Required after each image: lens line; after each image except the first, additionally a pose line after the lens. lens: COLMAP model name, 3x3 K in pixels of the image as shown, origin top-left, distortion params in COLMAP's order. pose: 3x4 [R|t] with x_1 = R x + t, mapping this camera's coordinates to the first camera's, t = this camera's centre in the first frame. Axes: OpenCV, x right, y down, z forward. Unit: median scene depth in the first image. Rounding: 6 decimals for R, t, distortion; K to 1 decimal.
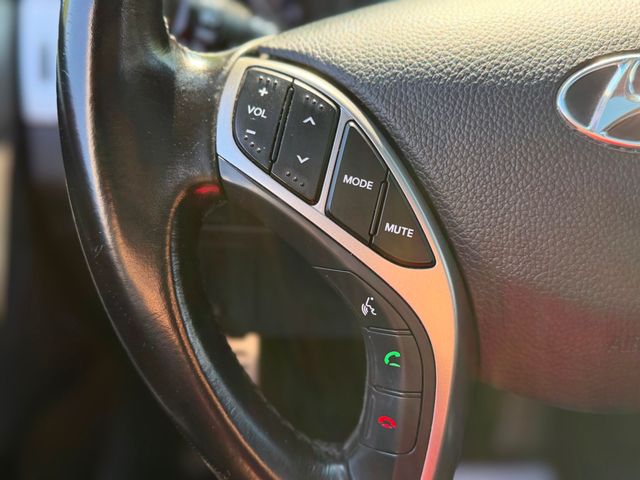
lens RADIAL K [[652.1, 0, 320.1], [0, 652.1, 239.0], [0, 0, 1]] dist [0.006759, 0.000000]
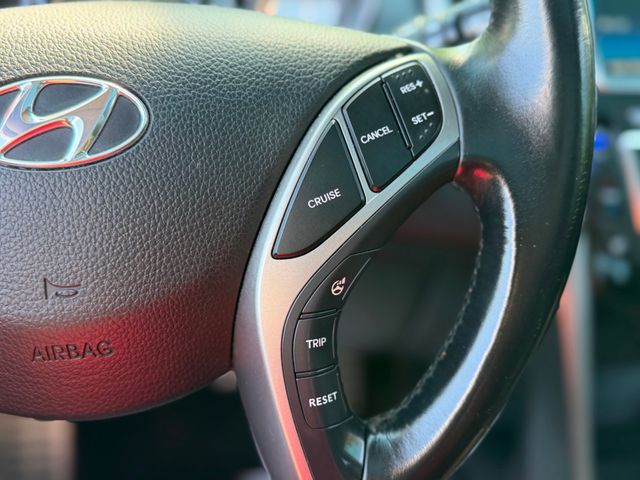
lens RADIAL K [[650.8, 0, 287.1], [0, 650.8, 237.4], [0, 0, 1]] dist [0.069788, 0.000000]
pose [[0.989374, -0.052374, 0.135632, 0.716021], [0.058891, 0.997273, -0.044490, 0.044213], [-0.132932, 0.052005, 0.989760, -0.102687]]
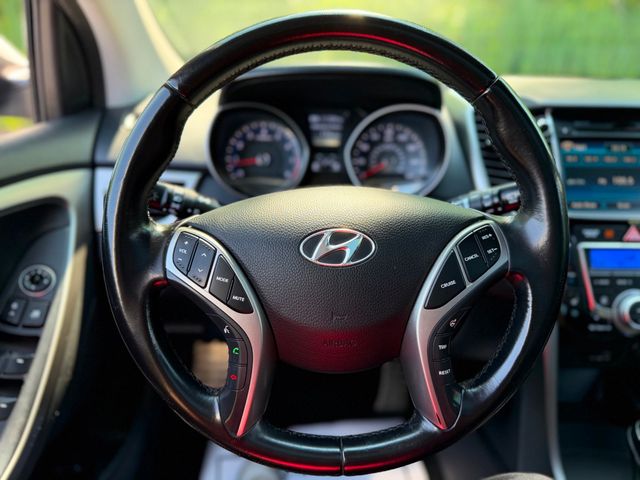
lens RADIAL K [[430.1, 0, 307.5], [0, 430.1, 249.6], [0, 0, 1]] dist [0.002072, -0.015443]
pose [[0.998890, 0.000562, 0.047101, 0.307680], [0.004162, 0.994964, -0.100144, -0.033789], [-0.046920, 0.100228, 0.993858, -0.675411]]
